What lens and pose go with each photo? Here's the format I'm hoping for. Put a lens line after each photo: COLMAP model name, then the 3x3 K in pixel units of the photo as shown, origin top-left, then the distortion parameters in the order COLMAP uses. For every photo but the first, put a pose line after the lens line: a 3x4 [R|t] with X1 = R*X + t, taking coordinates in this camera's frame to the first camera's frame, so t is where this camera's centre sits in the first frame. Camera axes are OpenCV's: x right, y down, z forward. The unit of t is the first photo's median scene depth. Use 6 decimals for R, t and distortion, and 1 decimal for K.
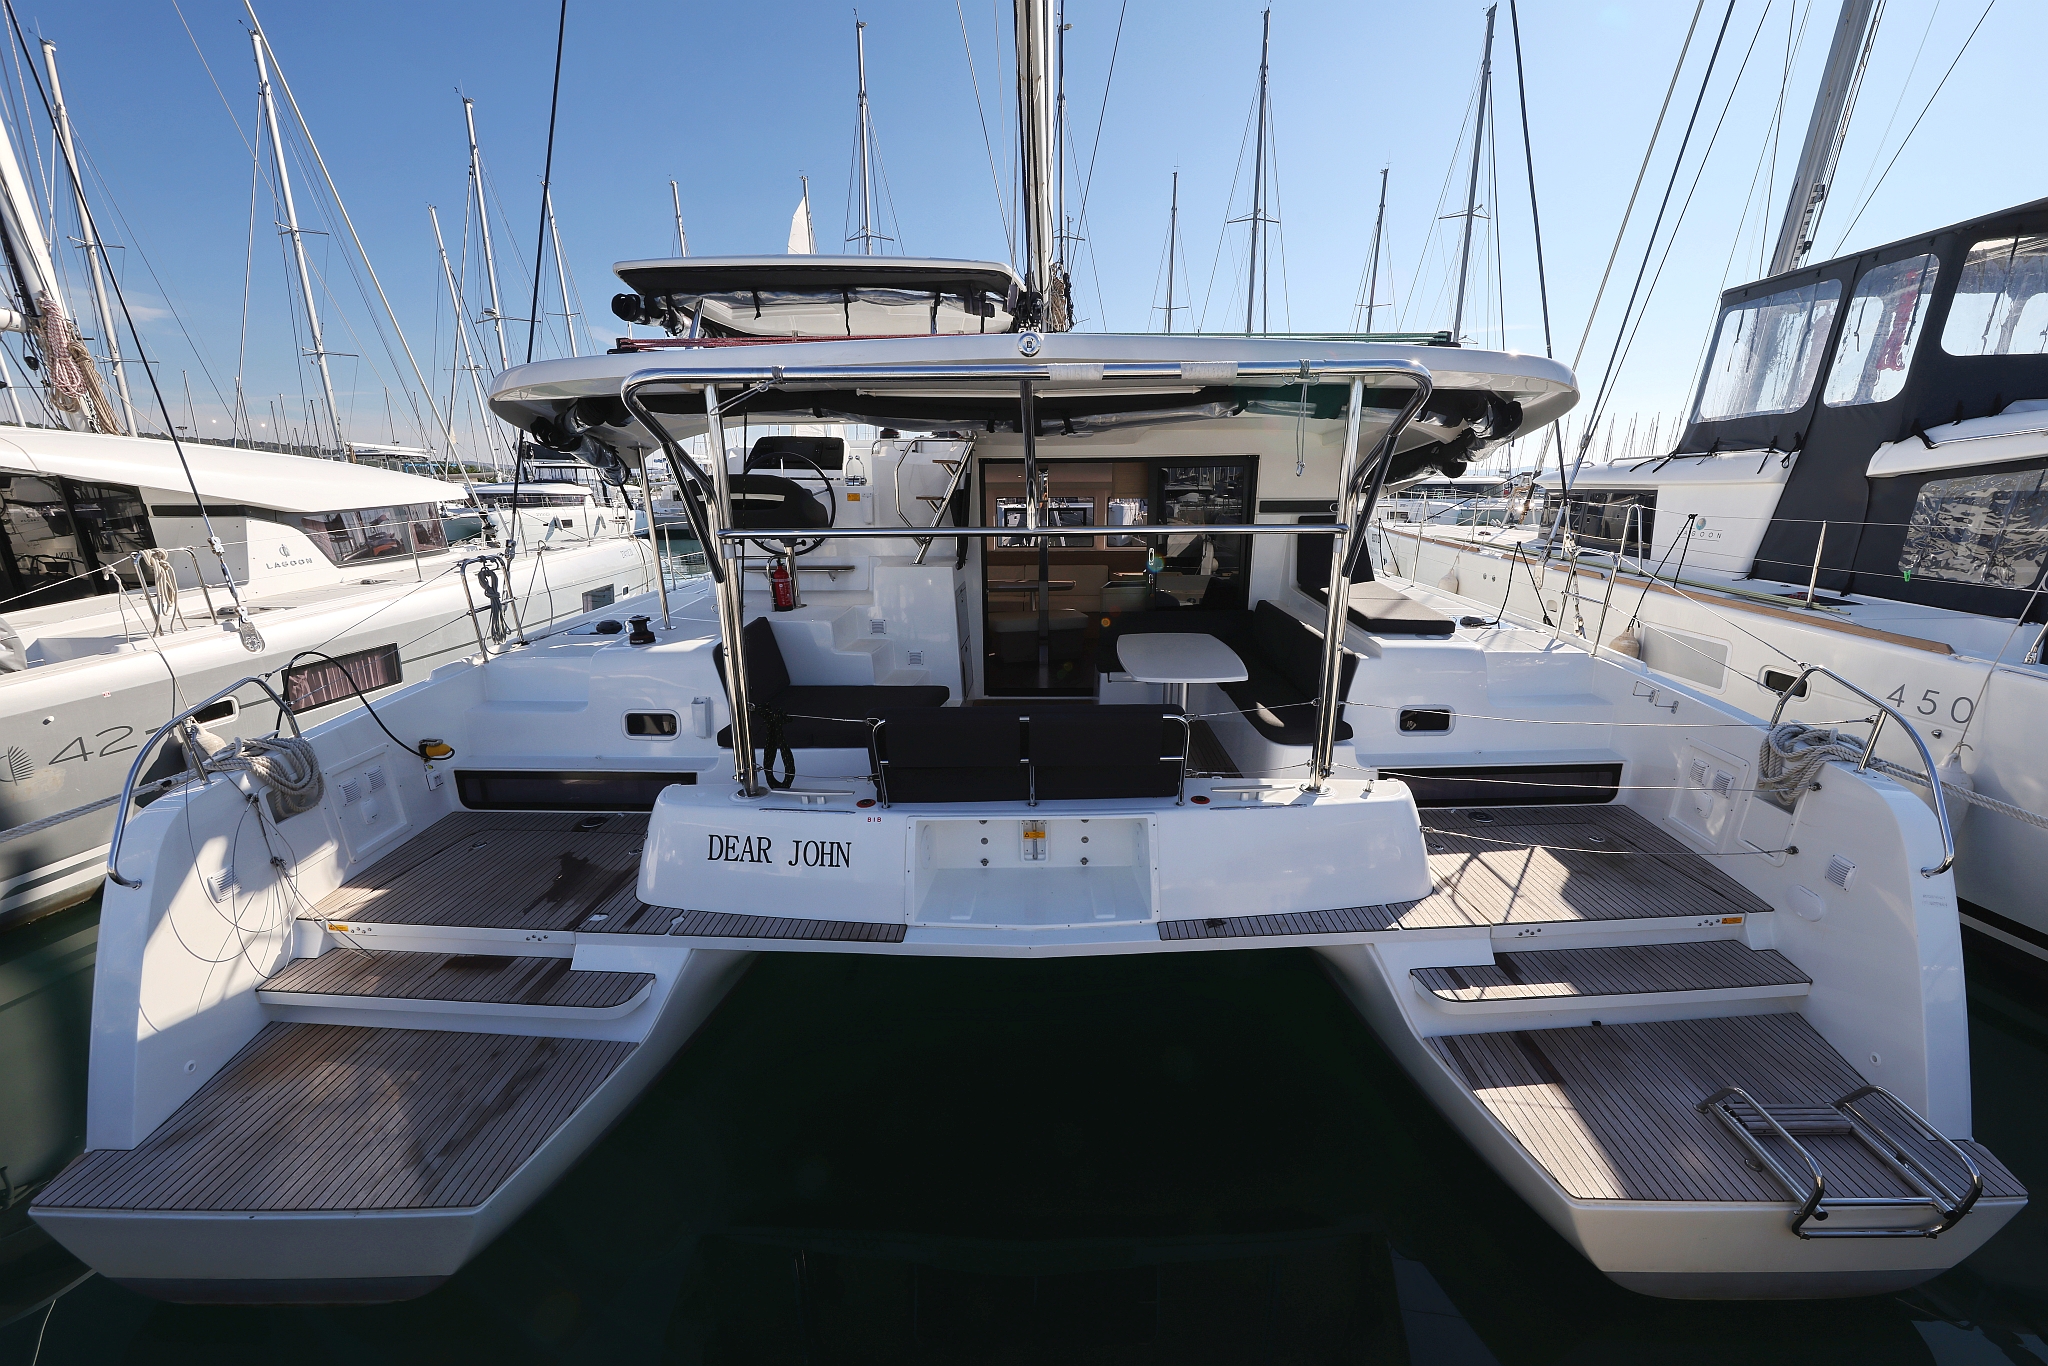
lens RADIAL K [[784.6, 0, 1024.0], [0, 784.6, 683.0], [0, 0, 1]] dist [0.000381, 0.000068]
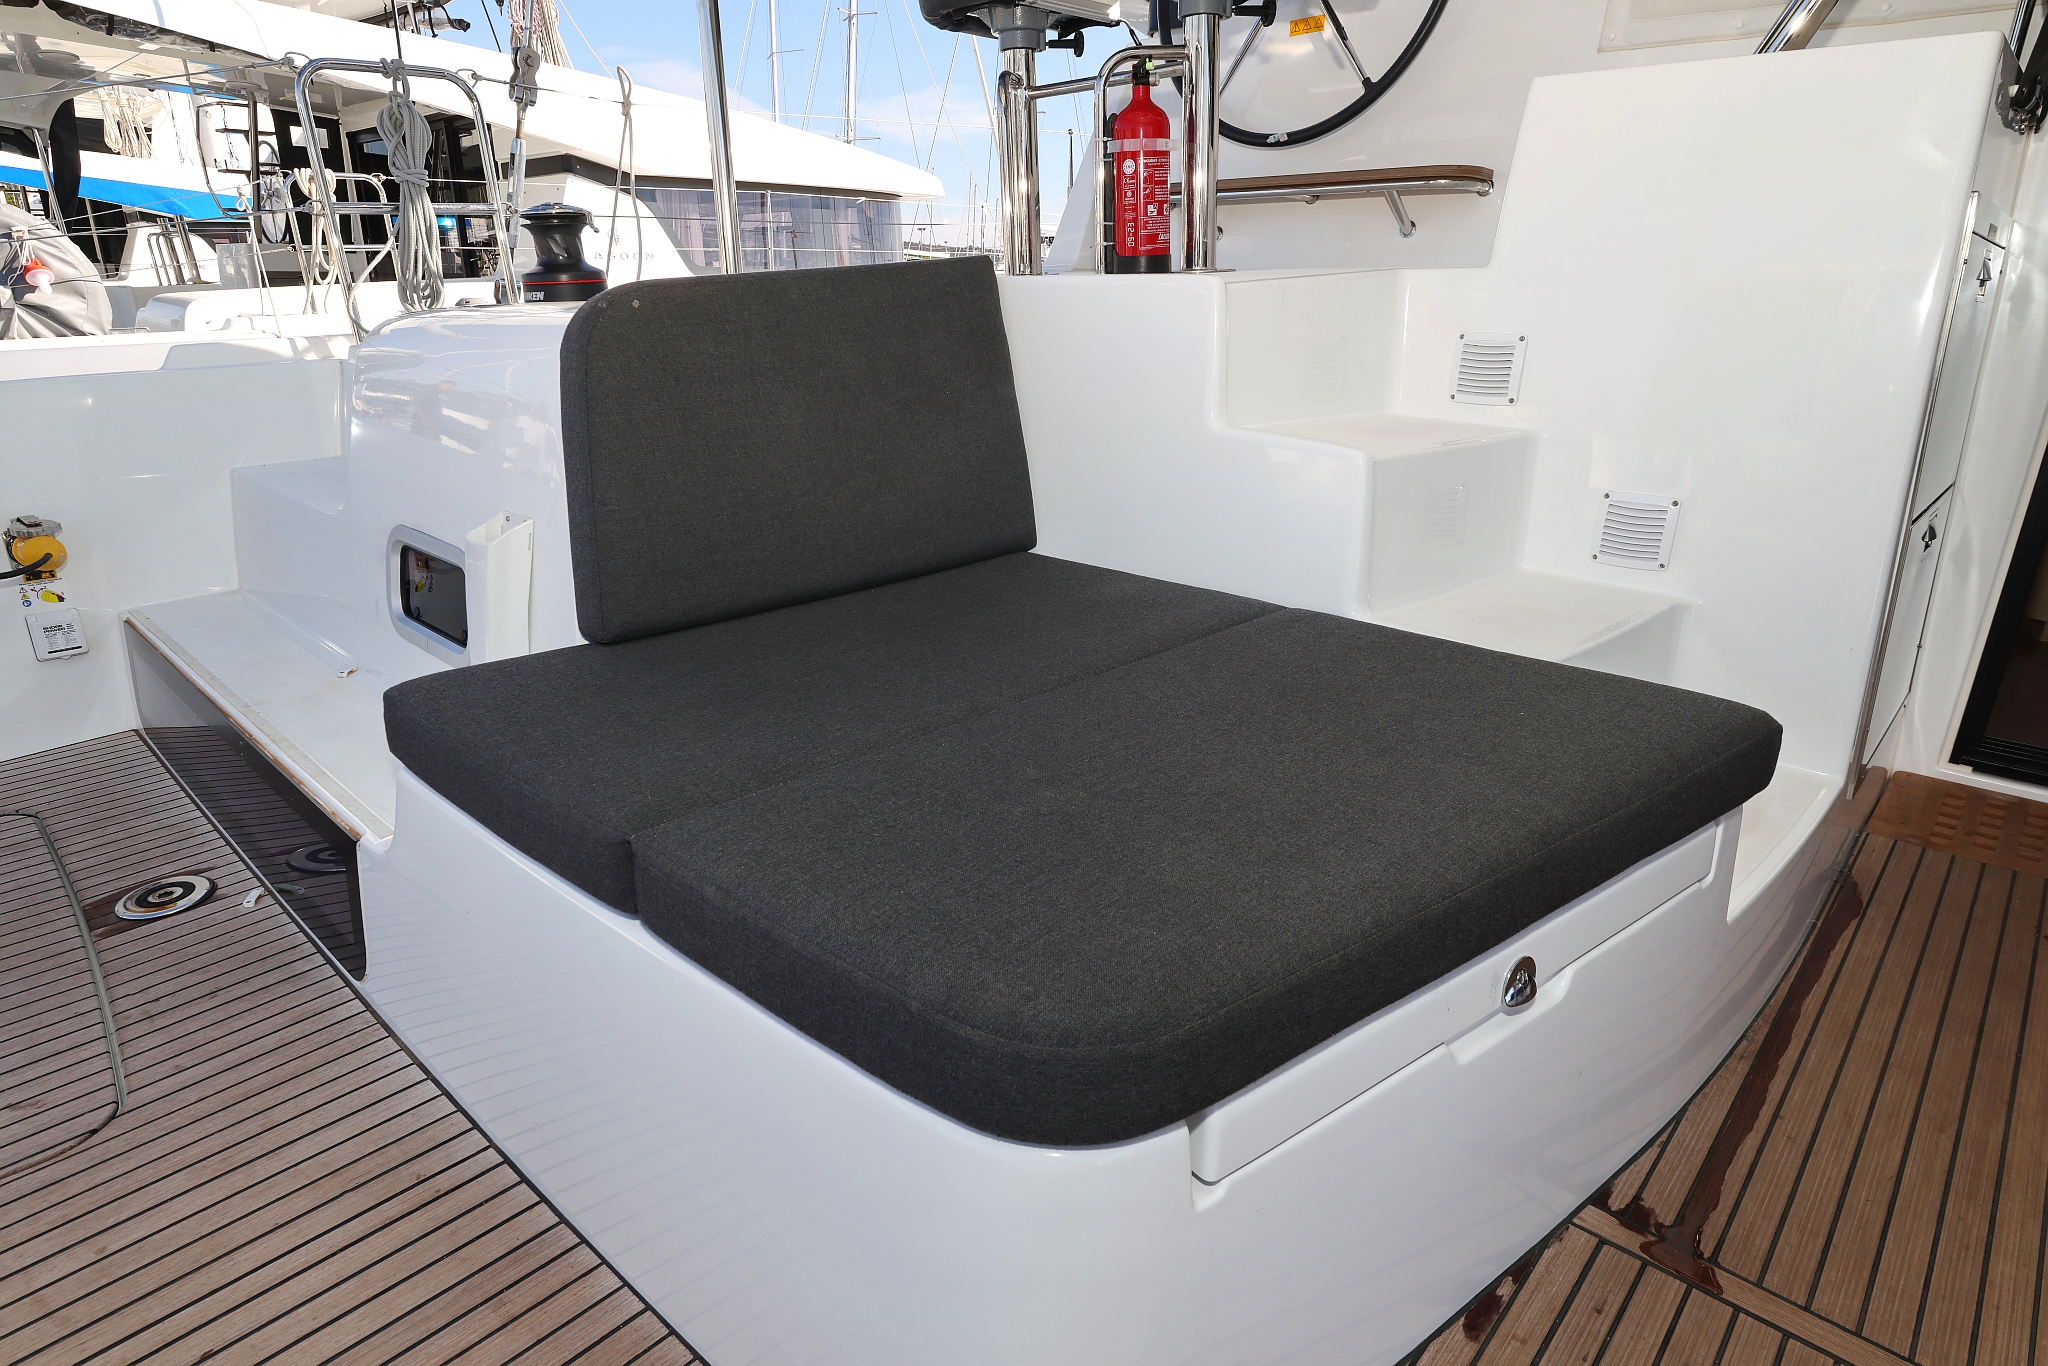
lens RADIAL K [[1137.6, 0, 1024.0], [0, 1137.6, 683.0], [0, 0, 1]] dist [-0.030441, 0.000097]
pose [[0.730622, 0.230585, -0.642668, -0.054908], [-0.193135, 0.972602, 0.129395, -0.001743], [0.654897, 0.029583, 0.755139, 0.644635]]
